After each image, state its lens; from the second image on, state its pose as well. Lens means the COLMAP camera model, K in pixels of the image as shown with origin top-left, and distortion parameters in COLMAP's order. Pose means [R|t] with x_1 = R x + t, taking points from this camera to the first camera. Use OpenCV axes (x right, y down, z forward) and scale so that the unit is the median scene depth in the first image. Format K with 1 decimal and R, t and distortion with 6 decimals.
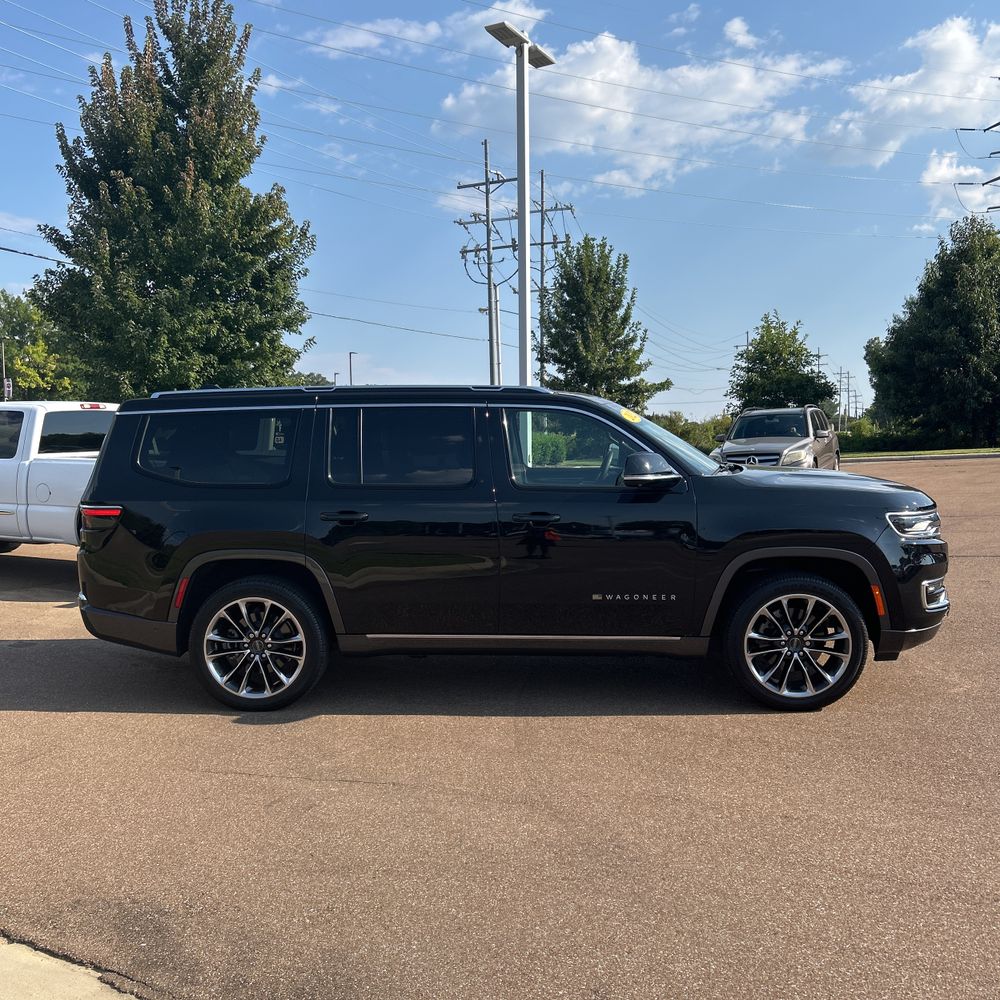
lens RADIAL K [[1012.7, 0, 488.0], [0, 1012.7, 496.4], [0, 0, 1]] dist [0.019309, 0.000000]
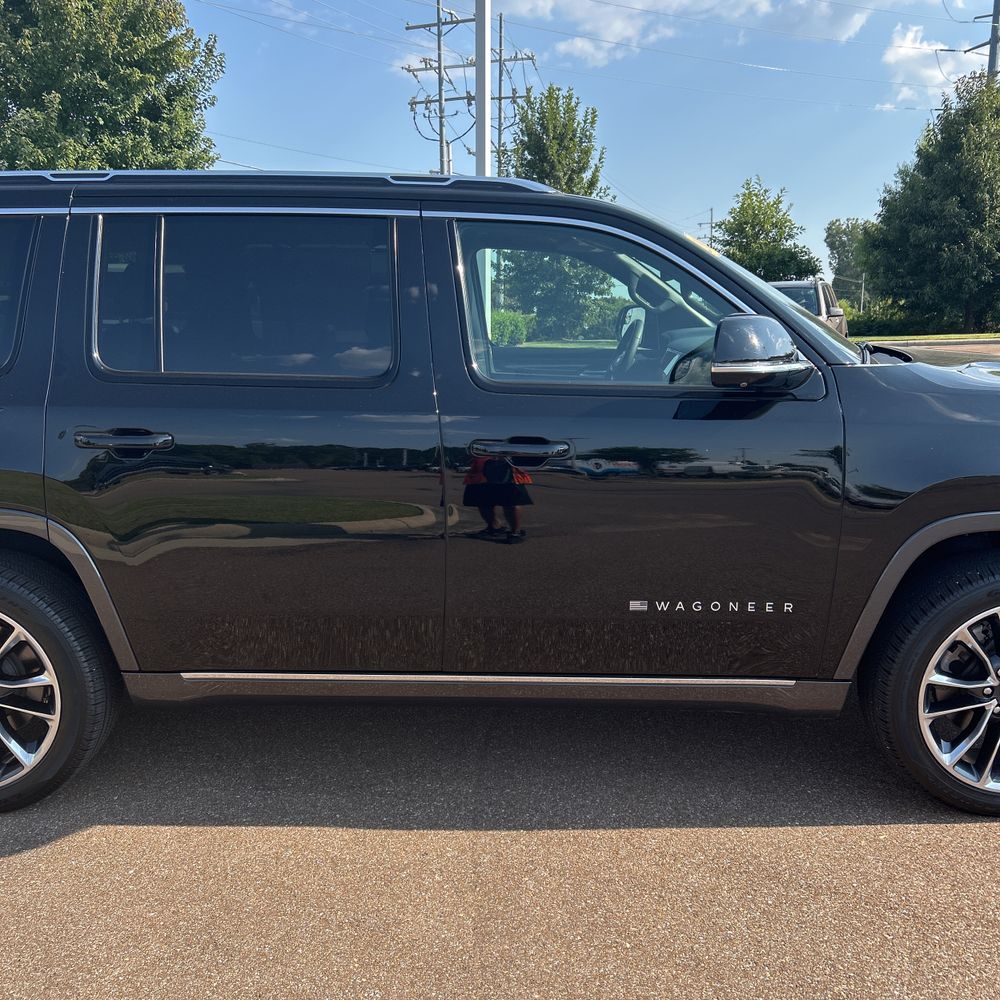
lens RADIAL K [[1012.7, 0, 495.9], [0, 1012.7, 496.5], [0, 0, 1]] dist [0.019309, 0.000000]
pose [[0.998506, 0.004658, 0.054442, 0.002722], [-0.010931, 0.993248, 0.115497, -0.003375], [-0.053536, -0.115919, 0.991815, 0.145328]]
